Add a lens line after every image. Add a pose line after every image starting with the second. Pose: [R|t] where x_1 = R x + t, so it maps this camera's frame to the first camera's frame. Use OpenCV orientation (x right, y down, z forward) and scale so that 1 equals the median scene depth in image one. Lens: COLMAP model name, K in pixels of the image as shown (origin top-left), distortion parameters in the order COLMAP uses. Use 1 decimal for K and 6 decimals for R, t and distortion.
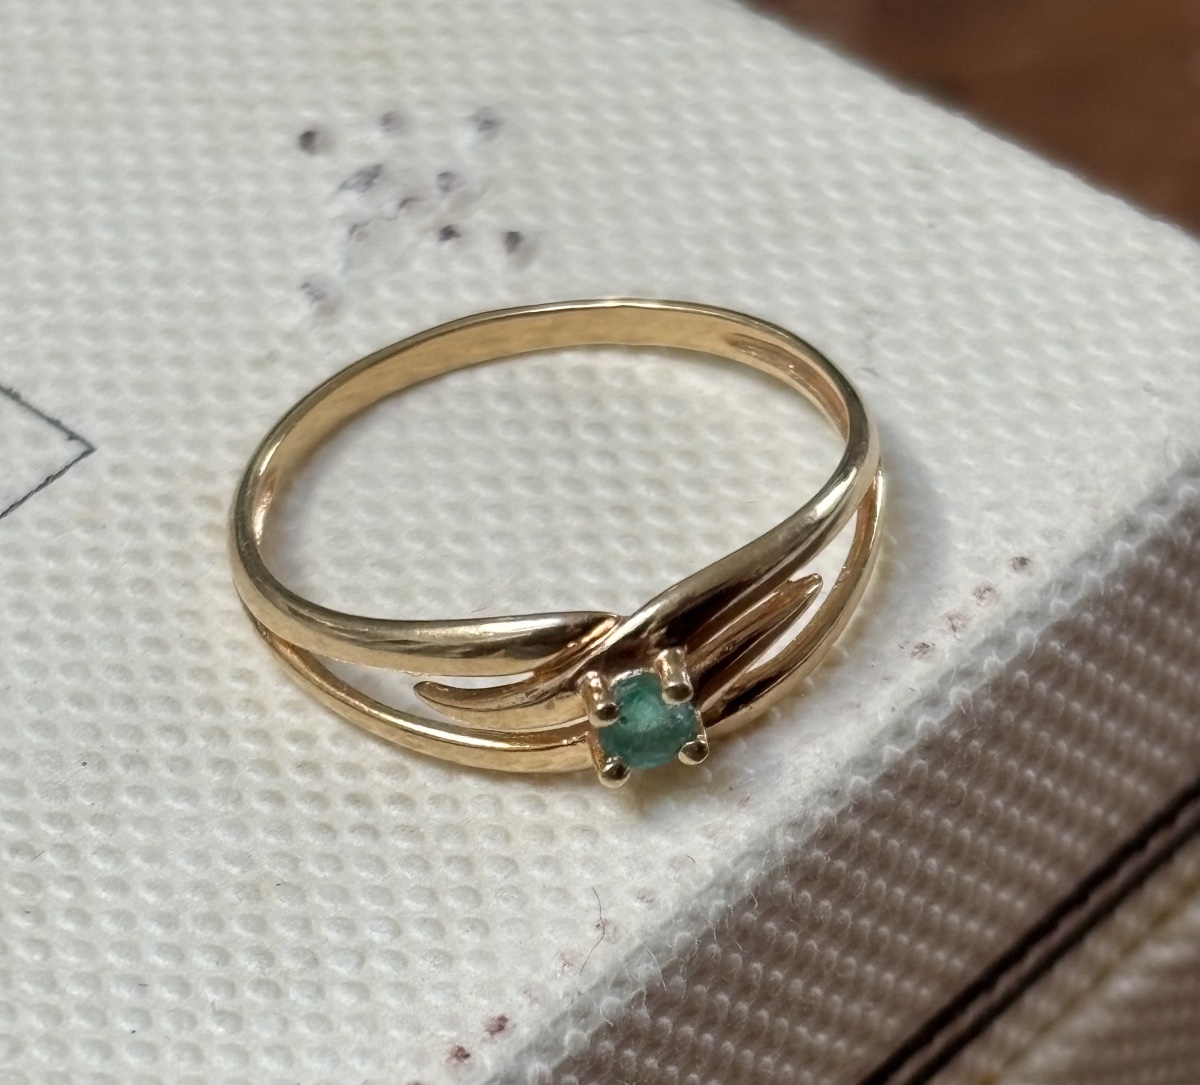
lens RADIAL K [[4080.0, 0, 598.9], [0, 4080.0, 543.0], [0, 0, 1]] dist [0.189460, 0.000000]
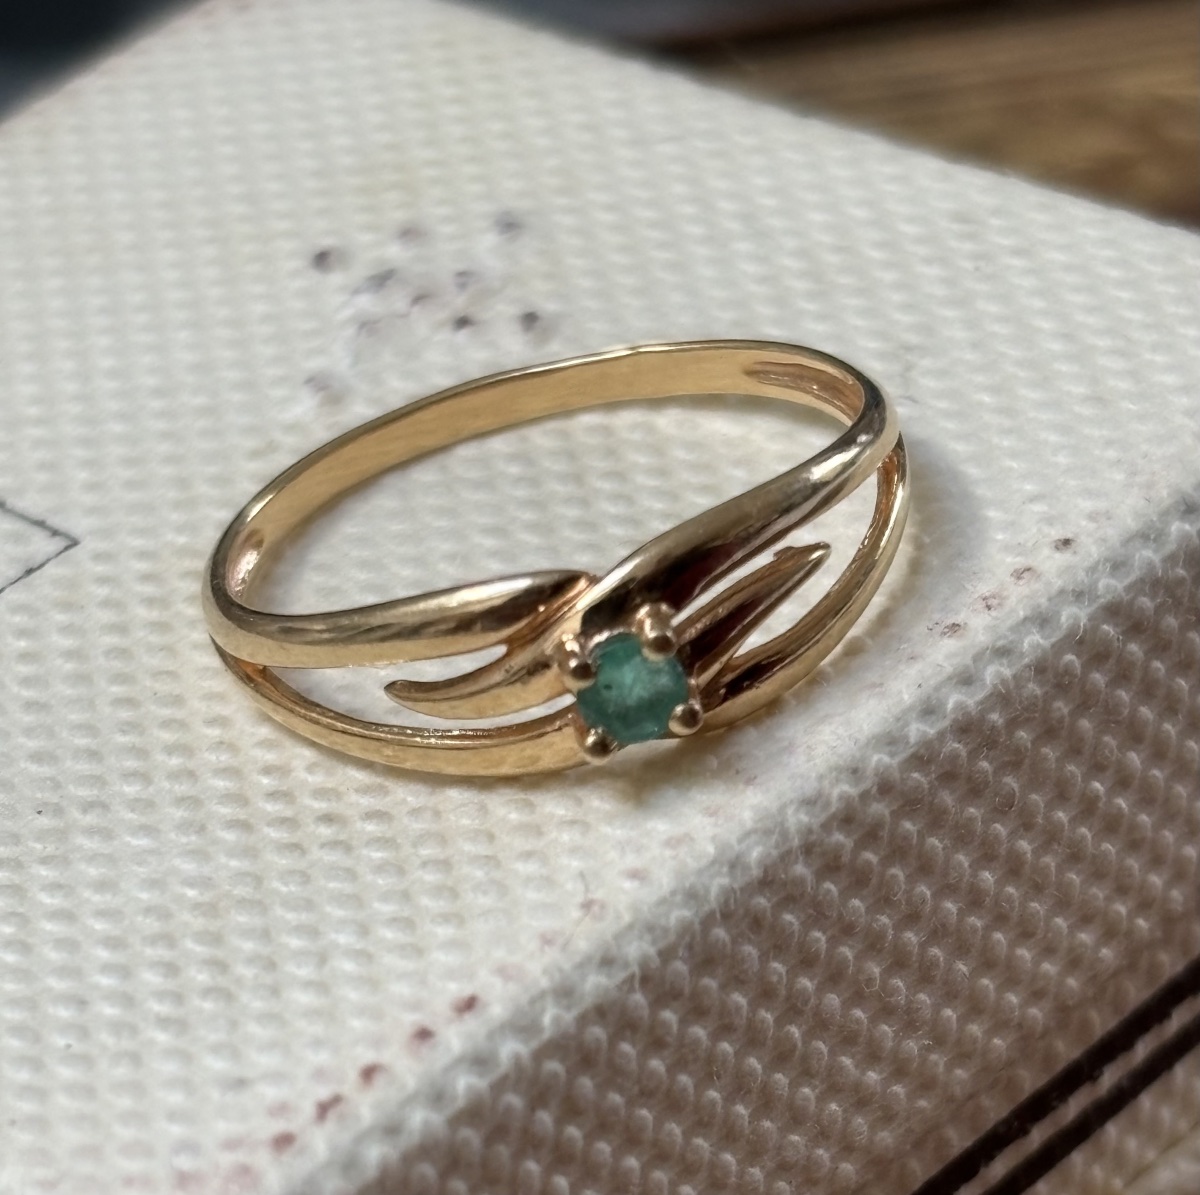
lens RADIAL K [[4147.1, 0, 600.6], [0, 4147.1, 597.2], [0, 0, 1]] dist [0.188163, 0.000000]
pose [[0.994775, -0.066313, -0.077617, 0.071752], [0.052751, 0.984827, -0.165325, 0.162538], [0.087403, 0.160367, 0.983180, 0.090780]]
